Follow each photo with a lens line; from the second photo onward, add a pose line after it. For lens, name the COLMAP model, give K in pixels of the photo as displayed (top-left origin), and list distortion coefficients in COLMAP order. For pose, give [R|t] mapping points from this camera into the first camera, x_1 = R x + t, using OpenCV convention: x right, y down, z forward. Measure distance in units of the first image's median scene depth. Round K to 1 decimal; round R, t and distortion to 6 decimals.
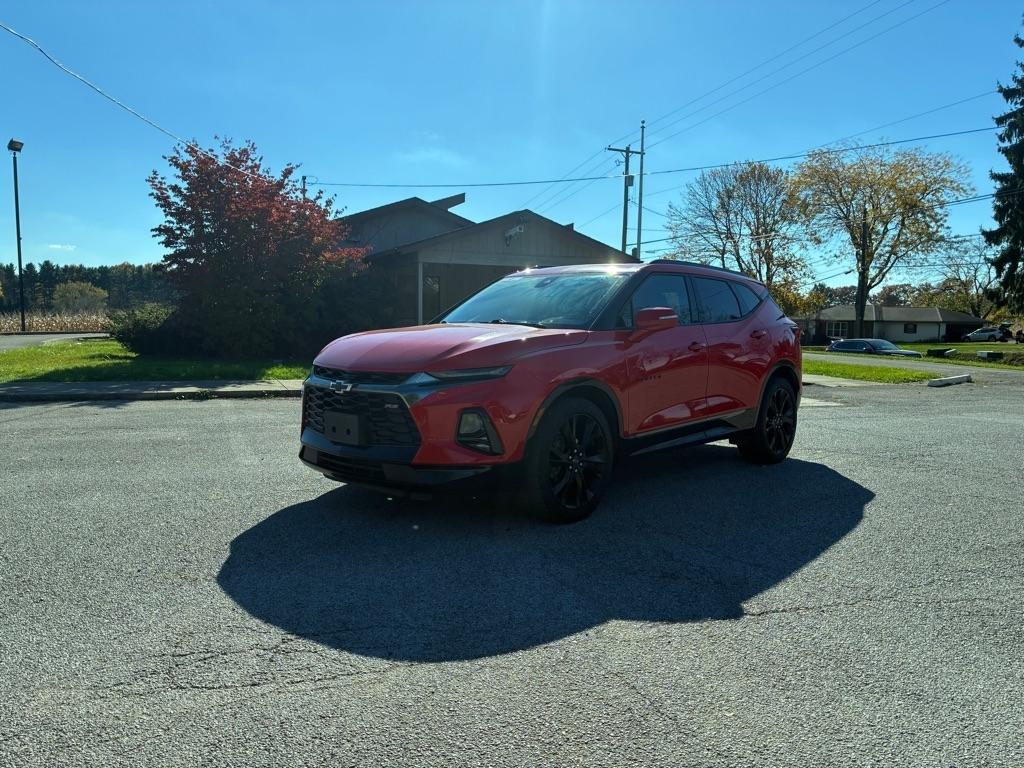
lens RADIAL K [[780.5, 0, 501.8], [0, 780.5, 383.5], [0, 0, 1]] dist [0.038935, -0.040918]
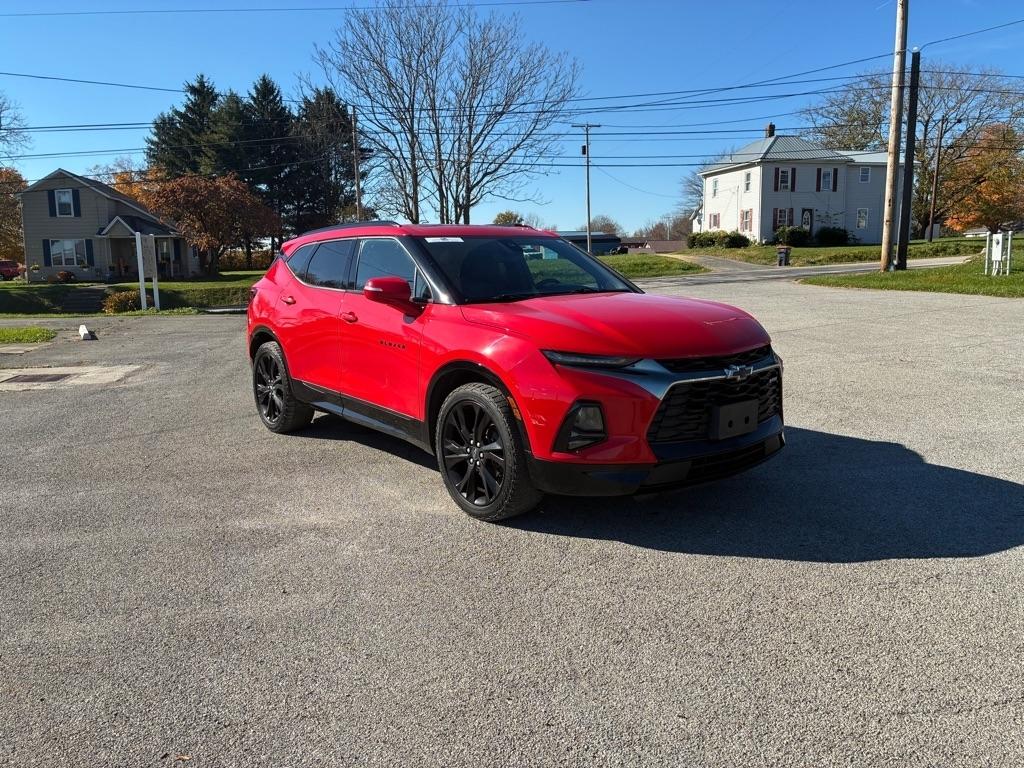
lens RADIAL K [[780.5, 0, 520.9], [0, 780.5, 384.8], [0, 0, 1]] dist [0.038935, -0.040918]
pose [[0.151474, -0.172374, 0.973315, -0.336734], [0.098445, 0.982412, 0.158665, -0.044724], [-0.983547, 0.071784, 0.165779, 0.335375]]
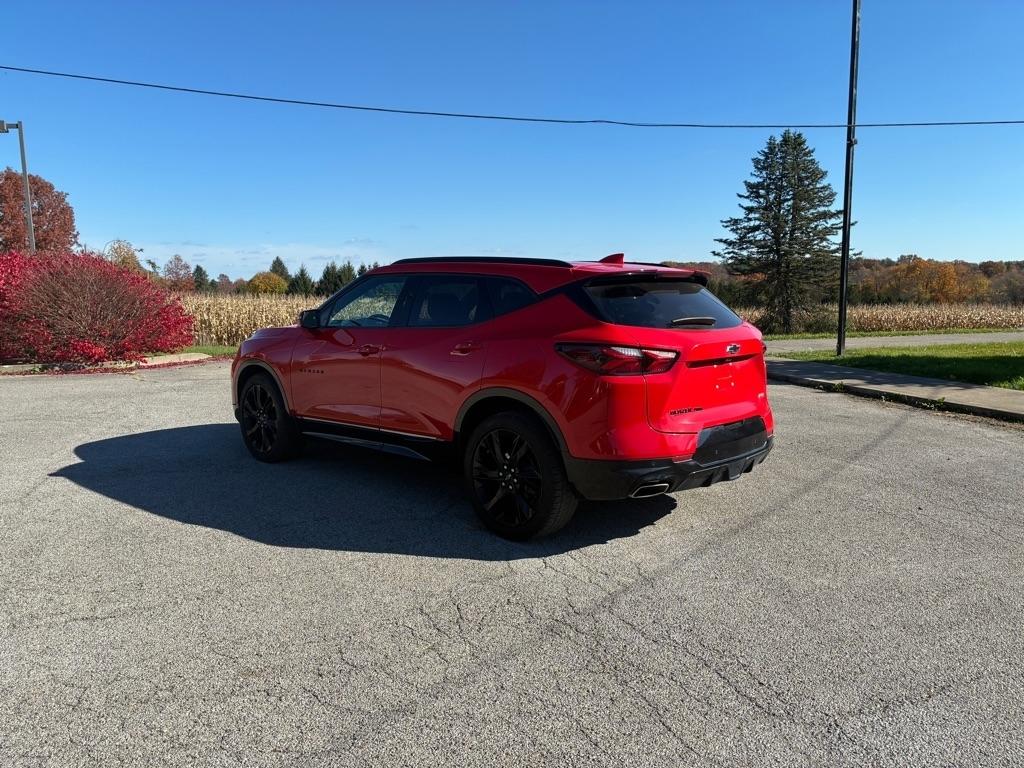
lens RADIAL K [[780.5, 0, 513.5], [0, 780.5, 383.0], [0, 0, 1]] dist [0.038935, -0.040918]
pose [[-0.027508, 0.108881, -0.993674, 0.466294], [-0.082686, 0.990396, 0.110811, -0.050360], [0.996196, 0.085211, -0.018241, 0.462008]]
